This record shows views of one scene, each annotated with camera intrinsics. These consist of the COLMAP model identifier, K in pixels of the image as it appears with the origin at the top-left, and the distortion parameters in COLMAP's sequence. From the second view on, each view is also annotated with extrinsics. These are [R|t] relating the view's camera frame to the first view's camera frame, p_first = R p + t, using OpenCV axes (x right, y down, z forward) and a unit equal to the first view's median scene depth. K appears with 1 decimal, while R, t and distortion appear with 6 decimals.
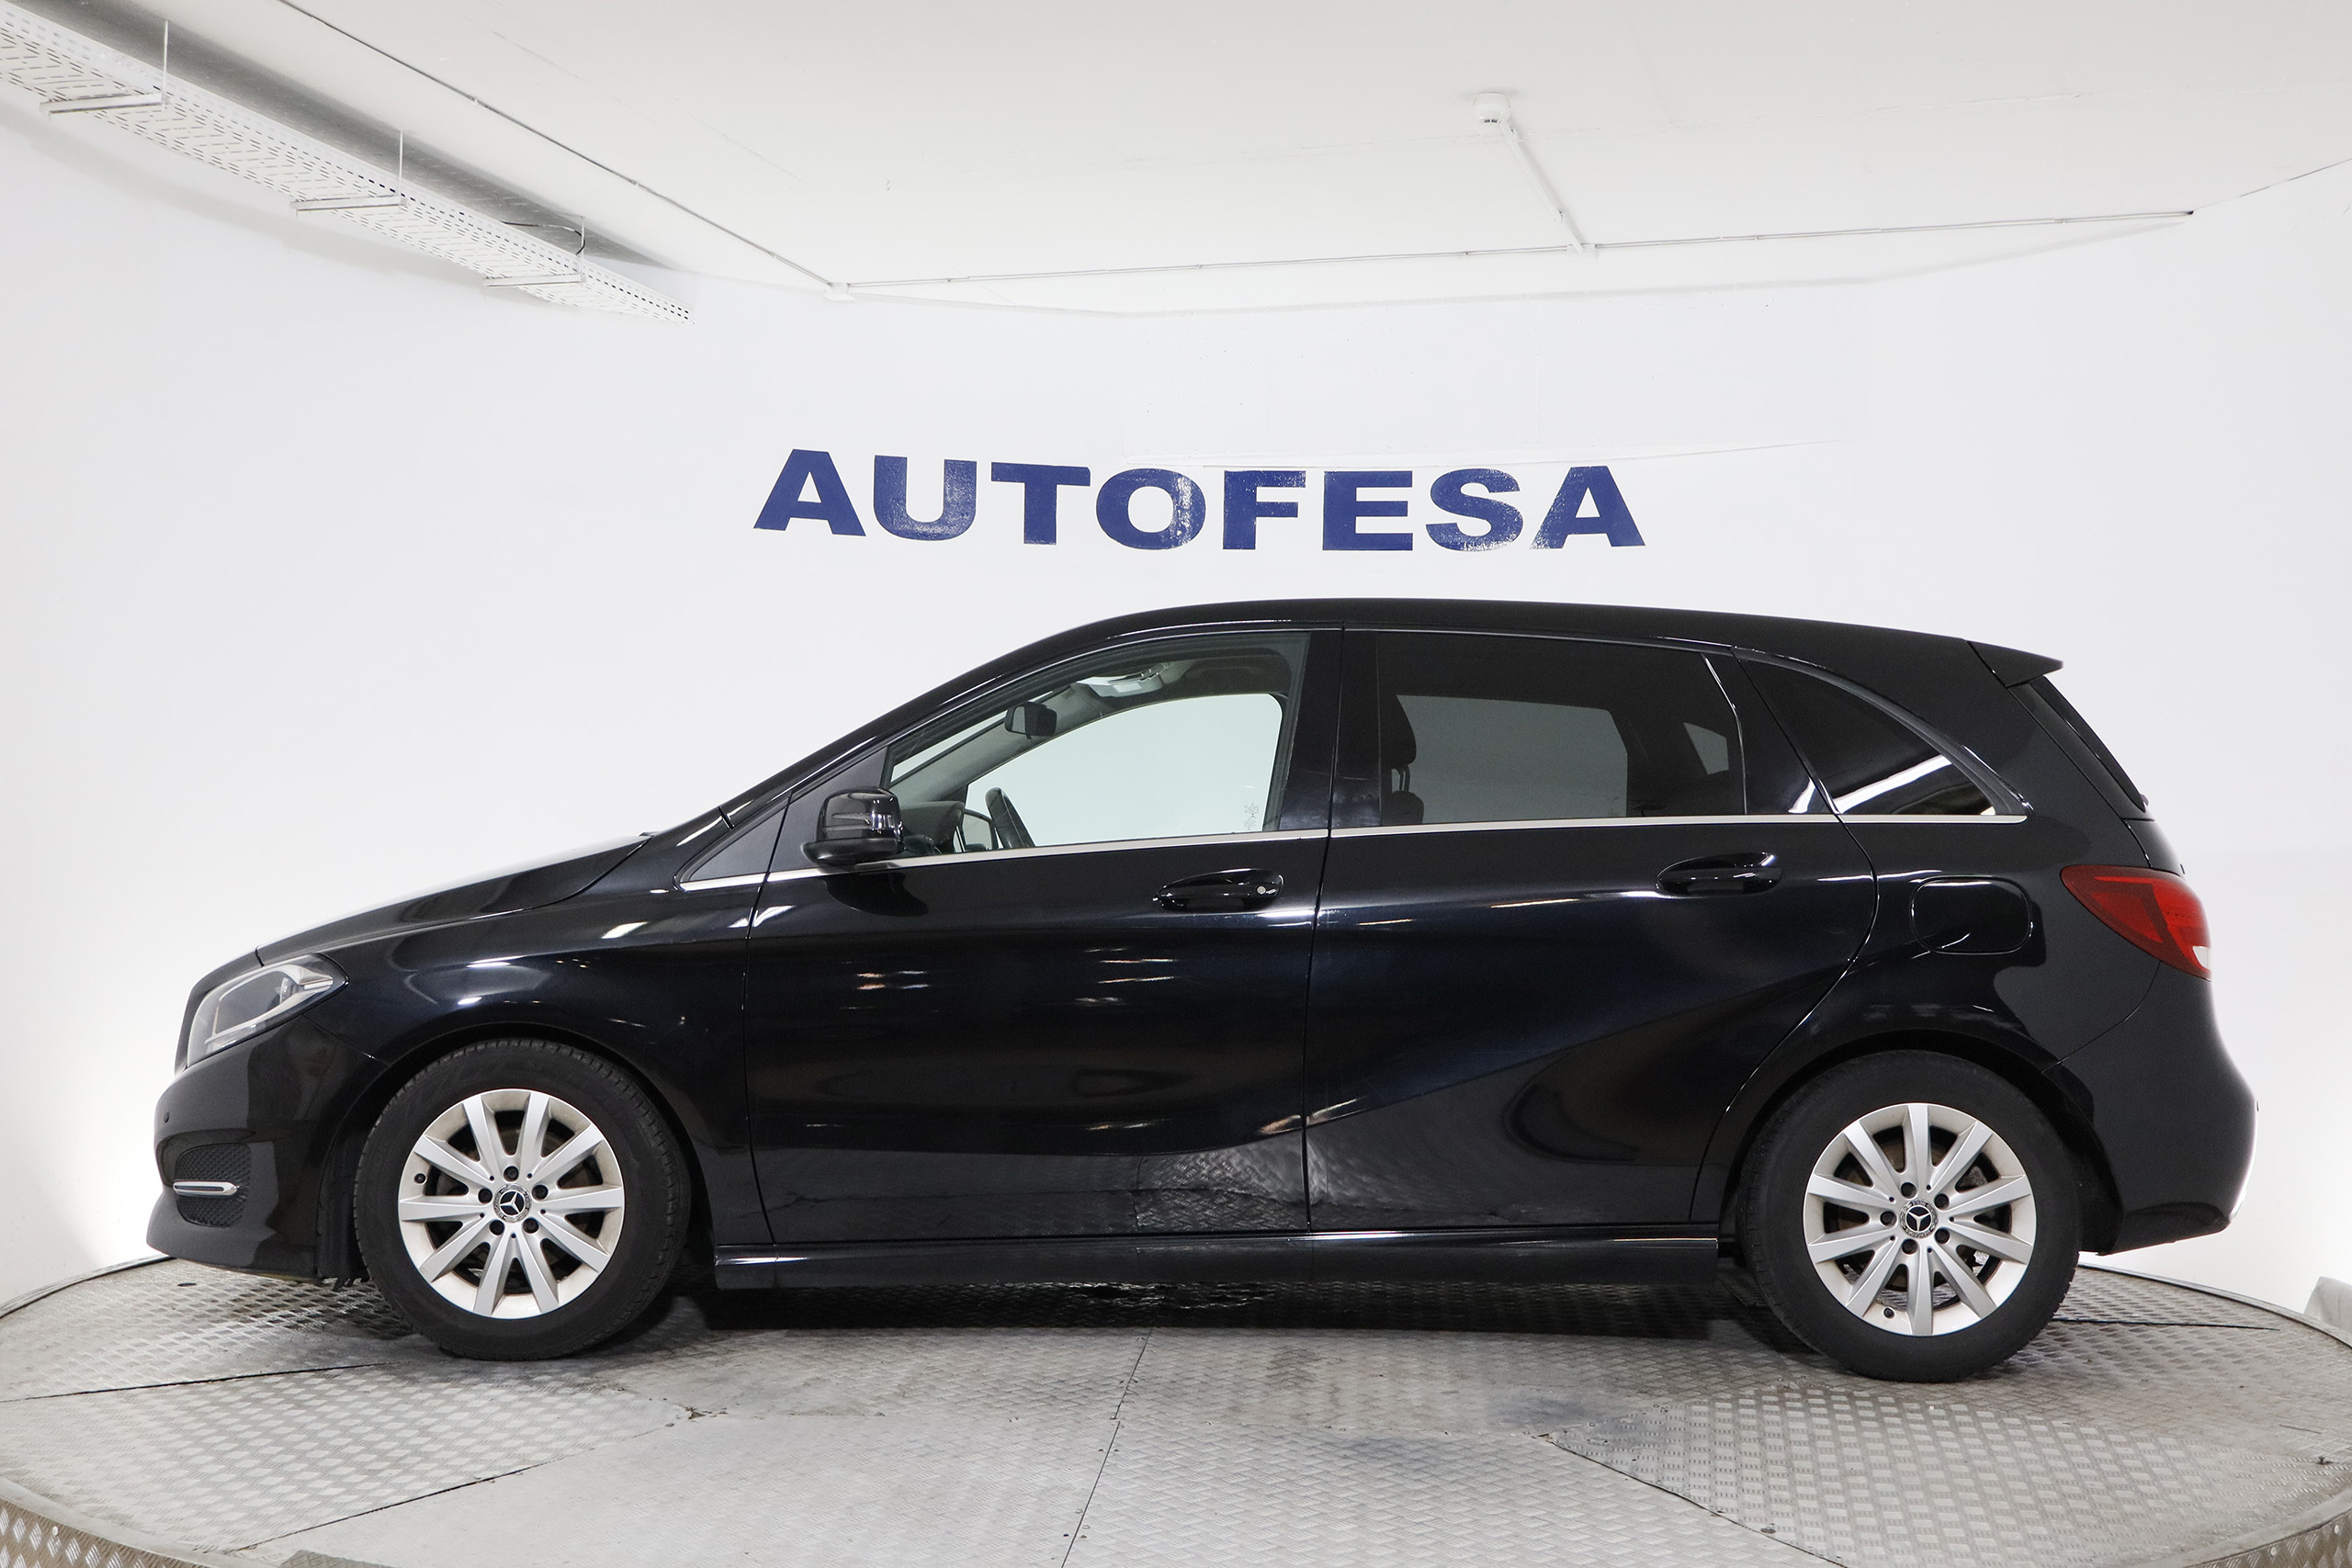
lens RADIAL K [[2759.0, 0, 1153.7], [0, 2759.0, 760.7], [0, 0, 1]] dist [-0.065275, 0.000000]
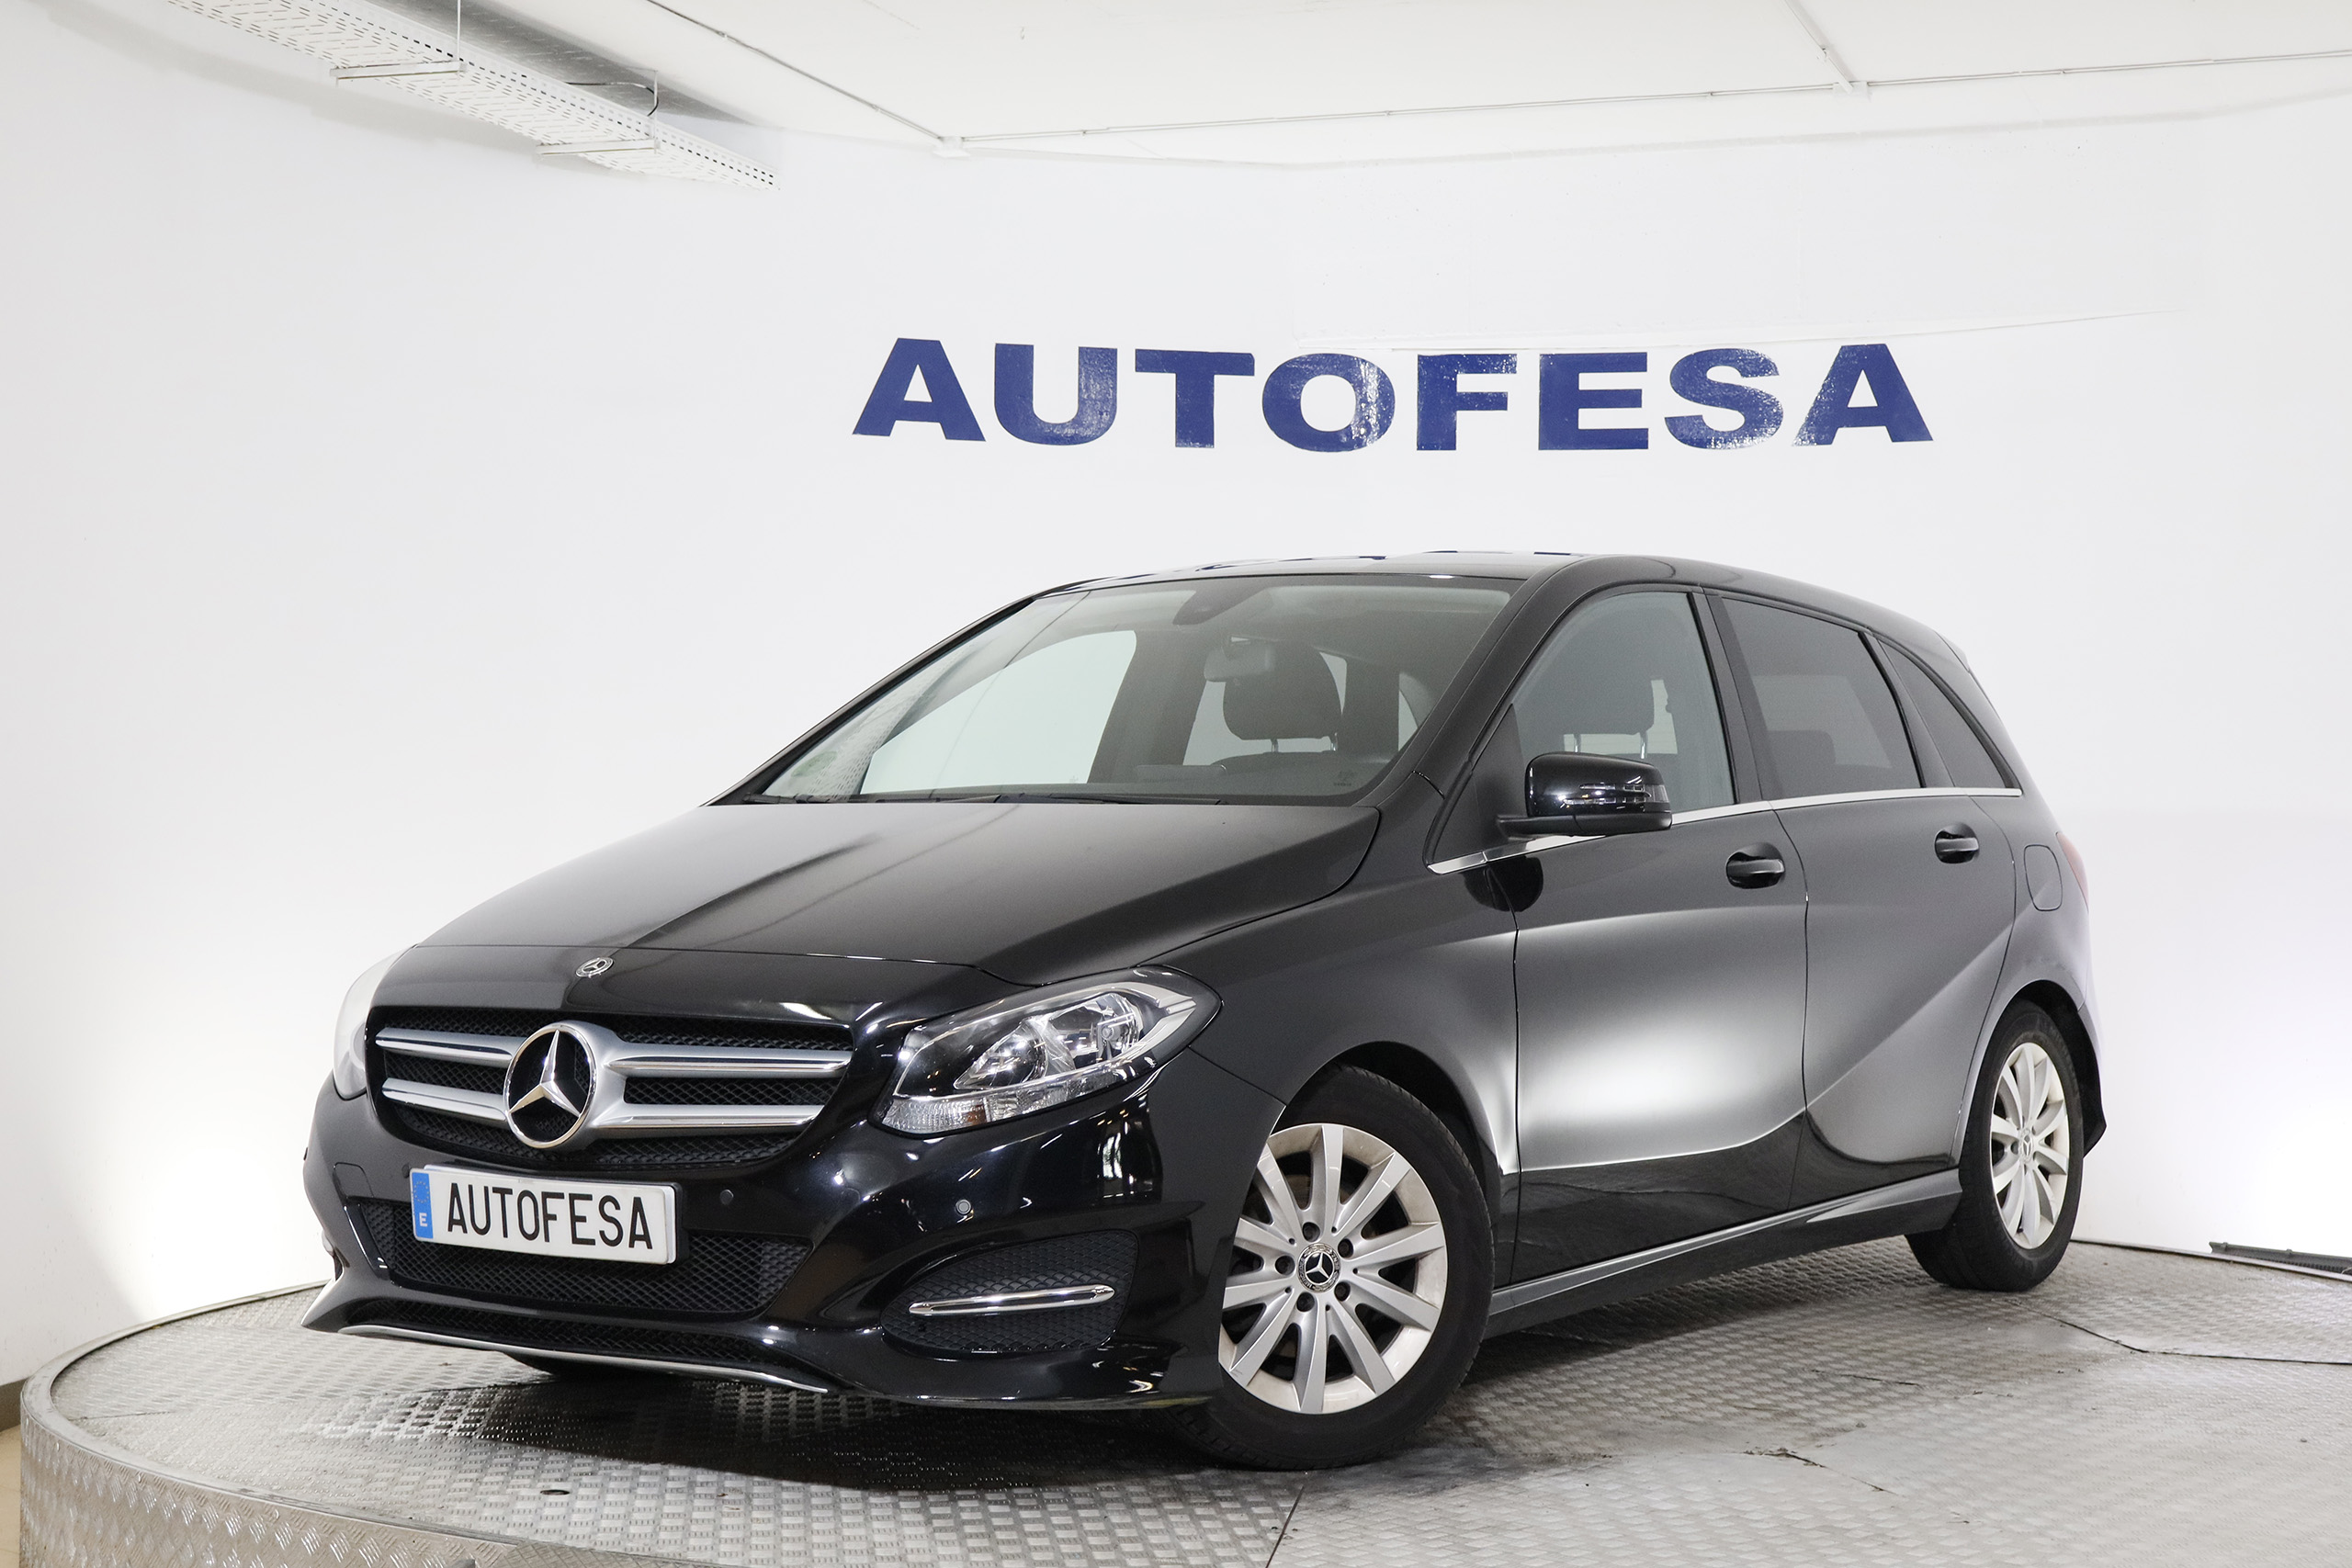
lens RADIAL K [[3792.1, 0, 1109.1], [0, 3792.1, 779.3], [0, 0, 1]] dist [-0.057900, 0.000000]
pose [[0.998881, -0.010040, -0.046220, -0.015793], [0.011007, 0.999725, 0.020720, -0.003103], [0.046000, -0.021205, 0.998716, -0.139329]]
